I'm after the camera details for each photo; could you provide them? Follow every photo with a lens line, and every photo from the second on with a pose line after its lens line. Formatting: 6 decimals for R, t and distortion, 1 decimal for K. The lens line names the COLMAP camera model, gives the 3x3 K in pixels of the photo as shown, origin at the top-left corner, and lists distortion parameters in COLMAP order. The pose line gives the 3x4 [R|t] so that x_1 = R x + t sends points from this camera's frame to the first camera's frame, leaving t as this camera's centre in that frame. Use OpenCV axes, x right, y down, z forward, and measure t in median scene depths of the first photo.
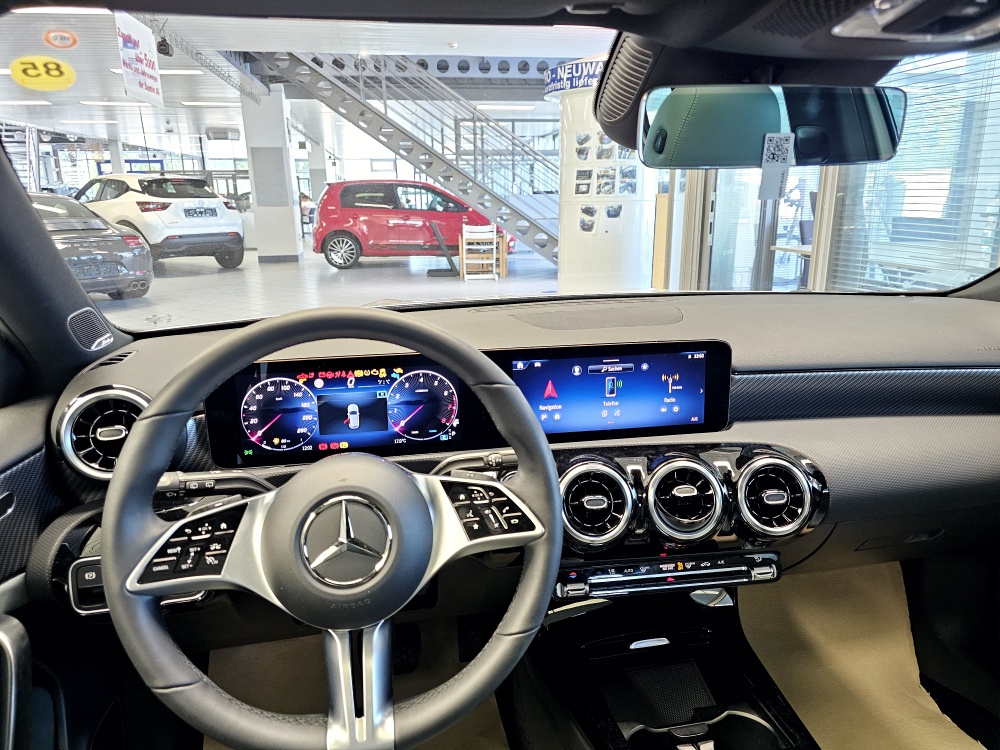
lens RADIAL K [[670.7, 0, 504.5], [0, 670.7, 373.2], [0, 0, 1]] dist [0.073804, -0.078254]
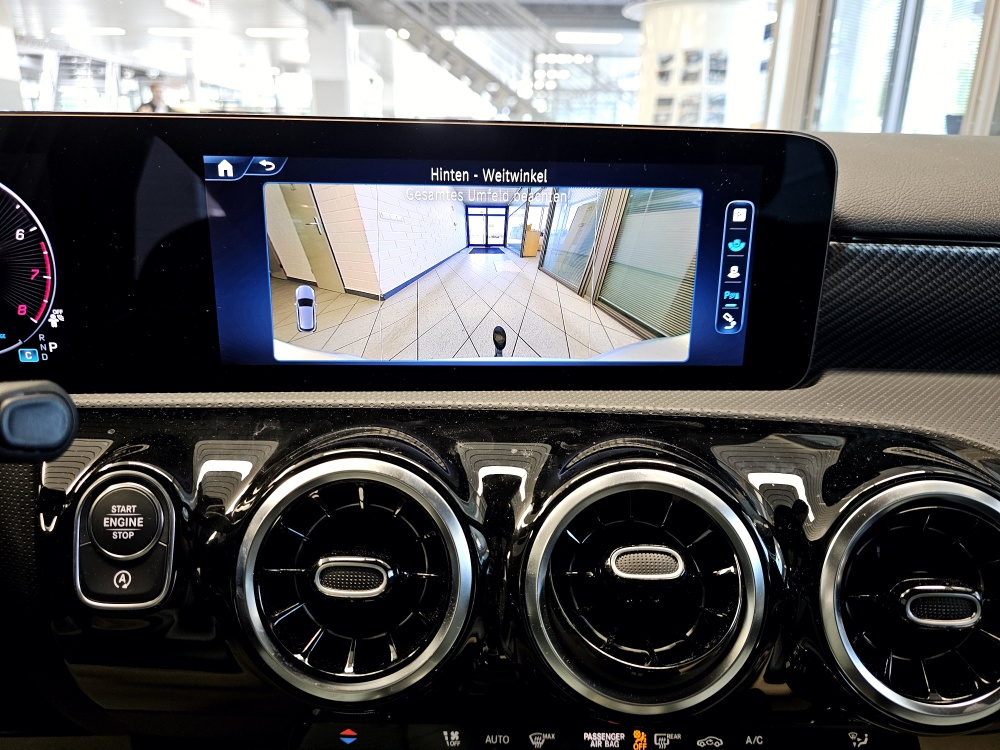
lens RADIAL K [[692.5, 0, 491.4], [0, 692.5, 377.0], [0, 0, 1]] dist [0.008509, -0.002492]
pose [[0.990835, 0.065102, -0.118350, 0.222673], [-0.057565, 0.996156, 0.066032, 0.069083], [0.122194, -0.058614, 0.990774, 0.658567]]
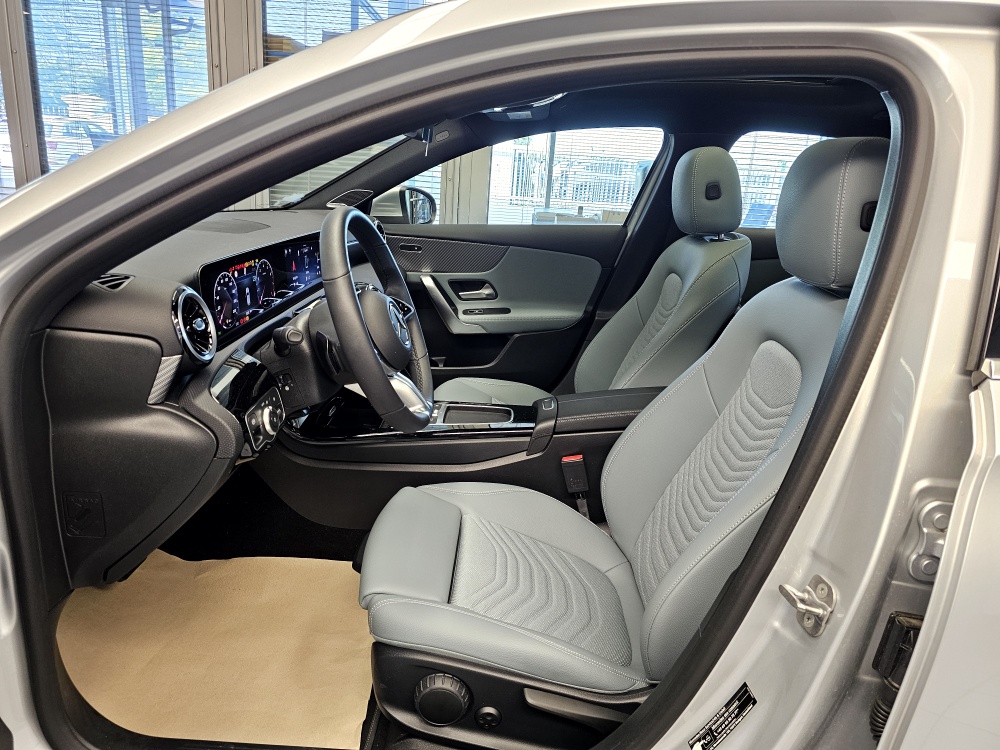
lens RADIAL K [[676.9, 0, 500.0], [0, 676.9, 375.0], [0, 0, 1]] dist [0.065240, -0.053251]
pose [[0.208817, -0.259867, 0.942796, -1.487381], [0.179238, 0.957889, 0.224328, -0.003858], [-0.961389, 0.122141, 0.246601, 0.166513]]
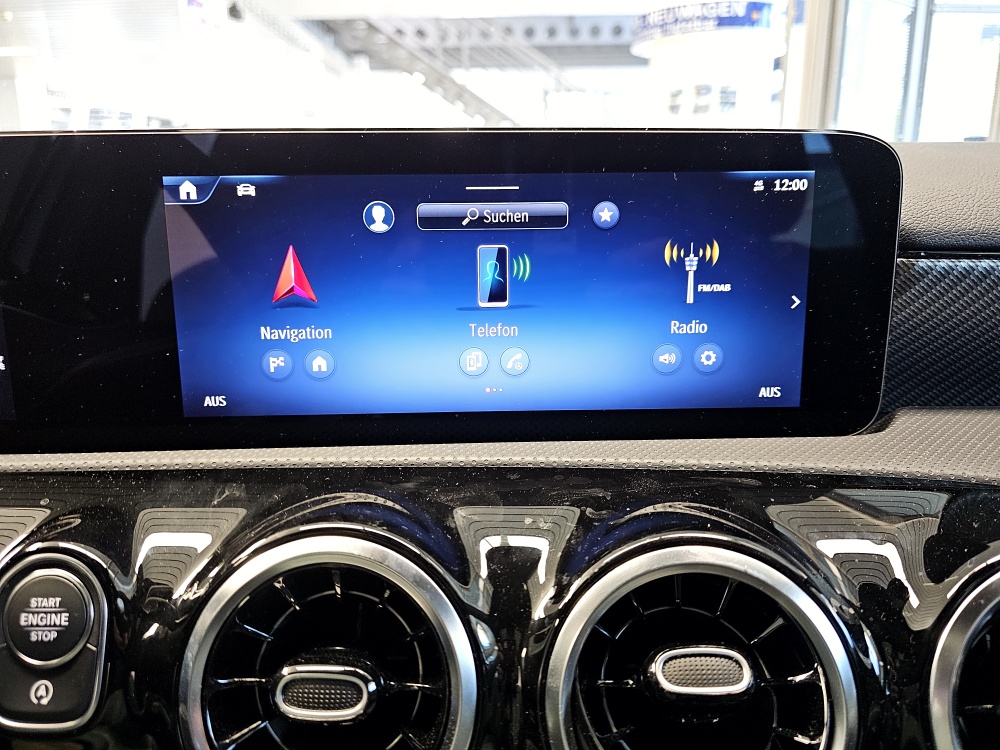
lens RADIAL K [[695.2, 0, 489.5], [0, 695.2, 359.7], [0, 0, 1]] dist [-0.004306, -0.006299]
pose [[0.987891, 0.036641, -0.150762, 0.219819], [-0.037740, 0.999278, -0.004432, 0.065000], [0.150491, 0.010068, 0.988560, 0.721315]]
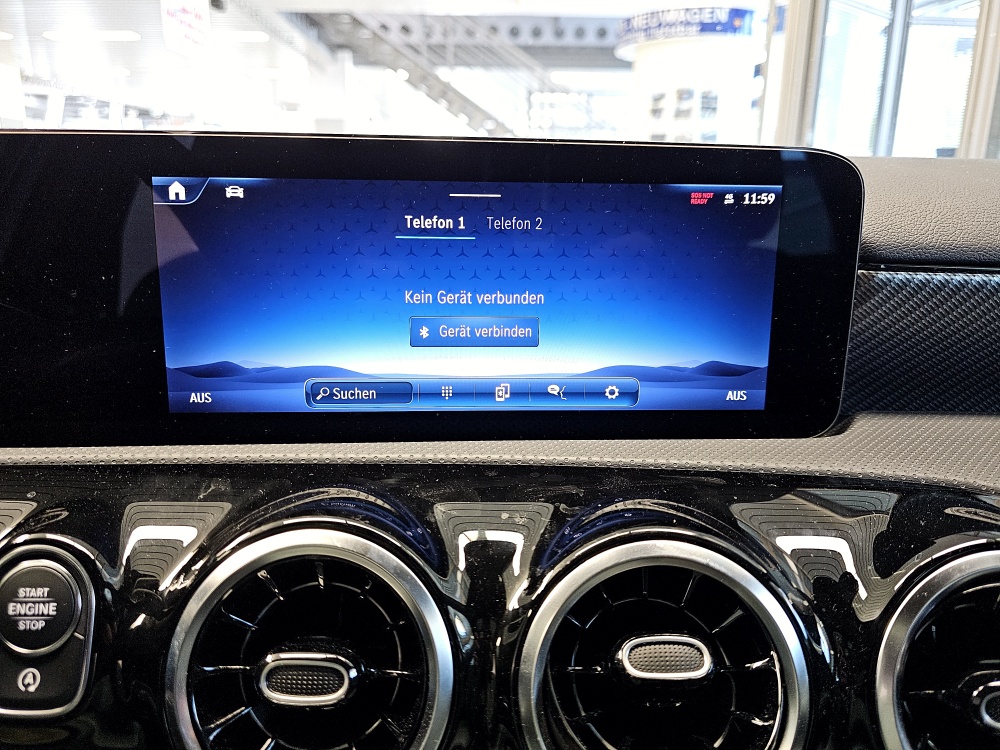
lens RADIAL K [[692.9, 0, 494.5], [0, 692.9, 362.4], [0, 0, 1]] dist [0.001331, -0.010776]
pose [[0.991966, 0.051494, -0.115549, 0.221616], [-0.051820, 0.998656, 0.000187, 0.063434], [0.115404, 0.005802, 0.993302, 0.709576]]
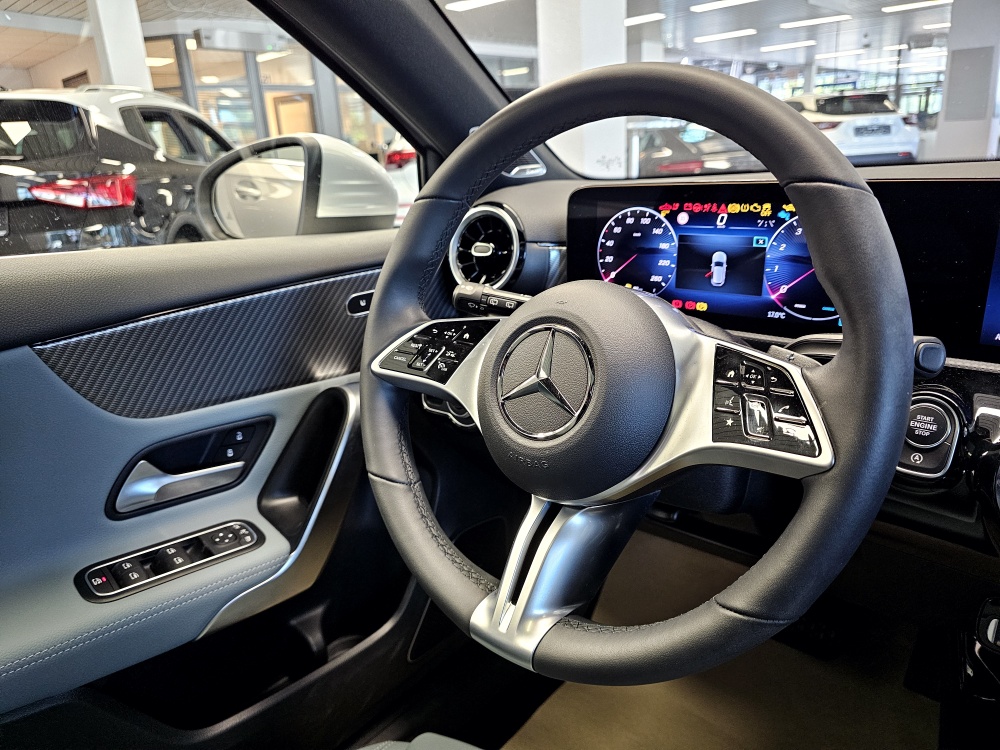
lens RADIAL K [[682.5, 0, 506.1], [0, 682.5, 369.6], [0, 0, 1]] dist [0.051658, -0.053158]
pose [[0.623452, 0.218394, -0.750741, 0.214863], [-0.151325, 0.975746, 0.158181, 0.087379], [0.767078, 0.014987, 0.641379, 0.344520]]
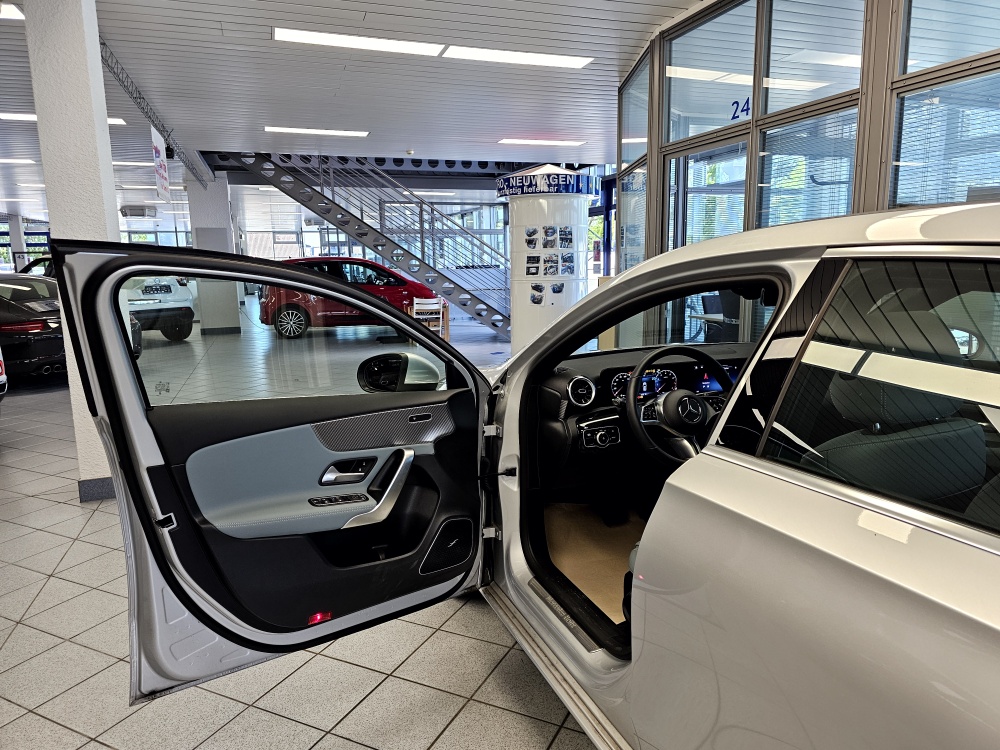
lens RADIAL K [[676.9, 0, 500.0], [0, 676.9, 375.0], [0, 0, 1]] dist [0.065240, -0.053251]
pose [[0.986133, -0.029880, 0.163246, -1.276497], [0.045144, 0.994863, -0.090611, 0.244230], [-0.159700, 0.096724, 0.982416, -1.687245]]
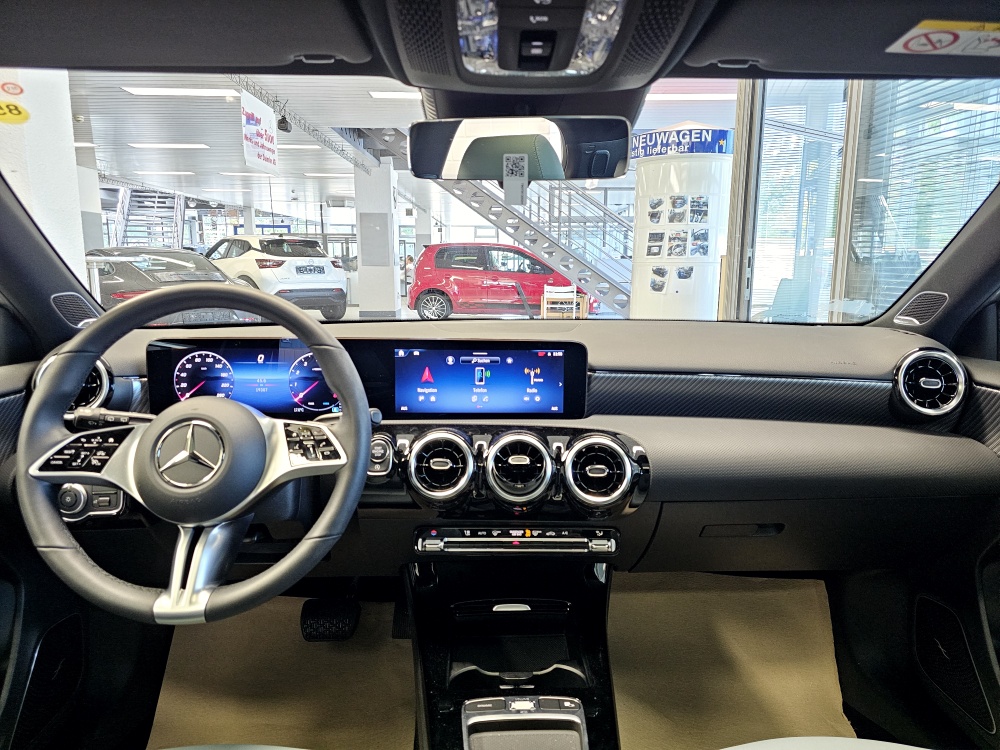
lens RADIAL K [[667.6, 0, 505.5], [0, 667.6, 373.9], [0, 0, 1]] dist [0.065769, -0.064707]
pose [[0.988621, 0.041183, -0.144681, 0.395317], [-0.054260, 0.994674, -0.087633, 0.124309], [0.140302, 0.094486, 0.985590, -0.158701]]
